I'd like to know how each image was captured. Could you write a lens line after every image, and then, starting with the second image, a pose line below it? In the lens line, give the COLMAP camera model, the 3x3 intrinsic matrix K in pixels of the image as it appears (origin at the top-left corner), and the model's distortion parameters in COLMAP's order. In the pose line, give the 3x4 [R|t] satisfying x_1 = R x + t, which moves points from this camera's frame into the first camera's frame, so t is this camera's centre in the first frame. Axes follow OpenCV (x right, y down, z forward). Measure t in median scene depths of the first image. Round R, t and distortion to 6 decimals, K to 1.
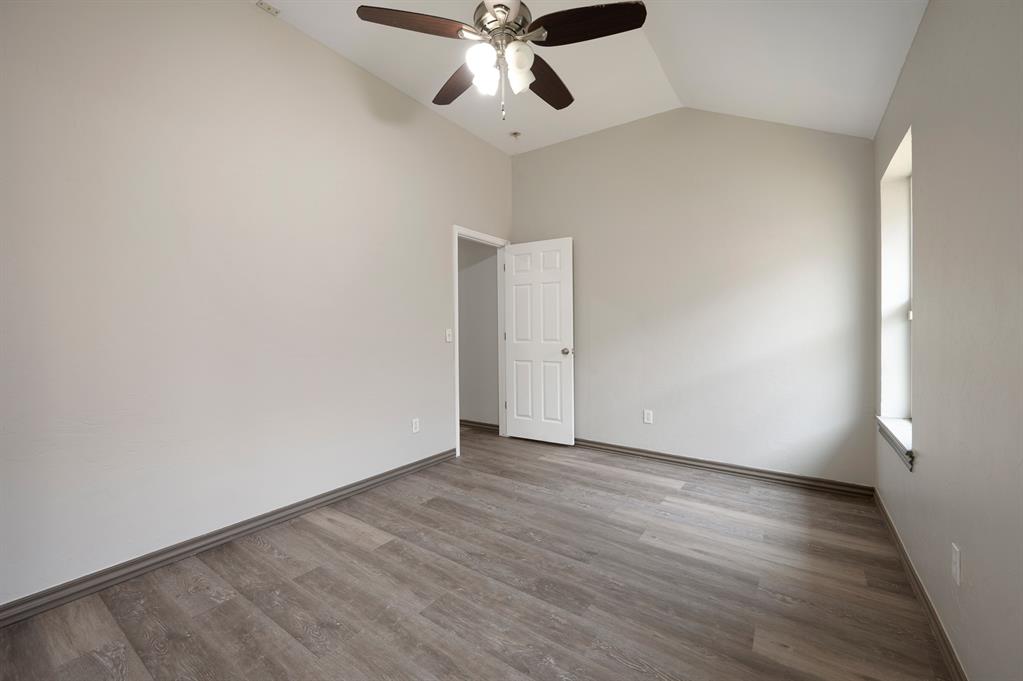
lens RADIAL K [[408.7, 0, 513.0], [0, 408.7, 328.4], [0, 0, 1]] dist [0.001319, 0.000246]
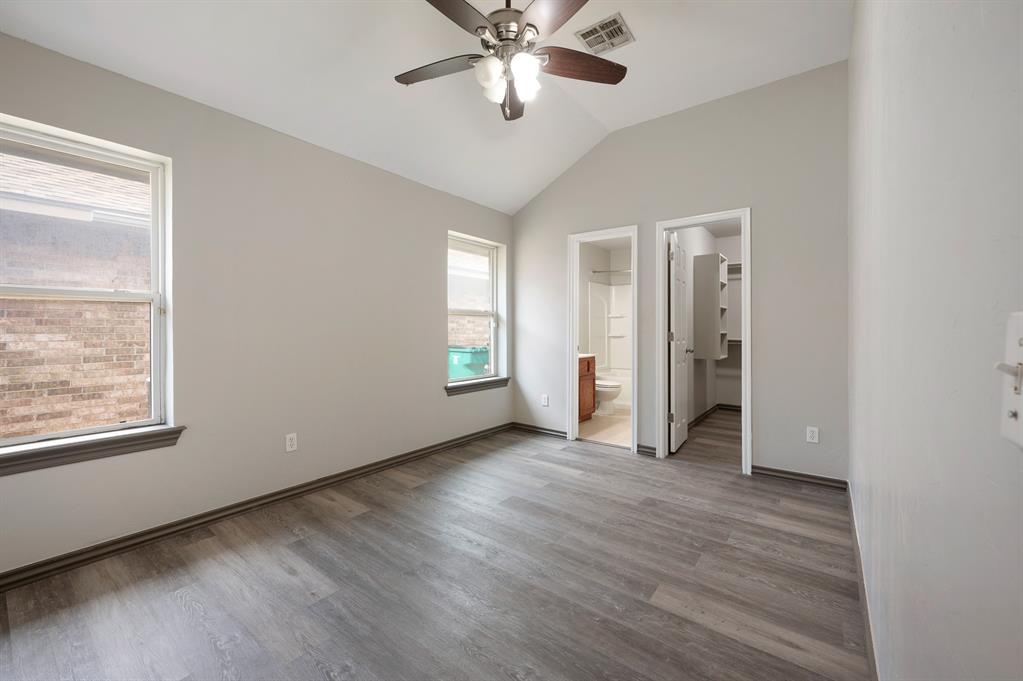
lens RADIAL K [[408.7, 0, 513.0], [0, 408.7, 328.4], [0, 0, 1]] dist [0.001319, 0.000246]
pose [[-0.998893, 0.000902, 0.047041, -0.075490], [0.000689, 0.999990, -0.004525, 0.009946], [-0.047045, -0.004488, -0.998883, 1.863215]]
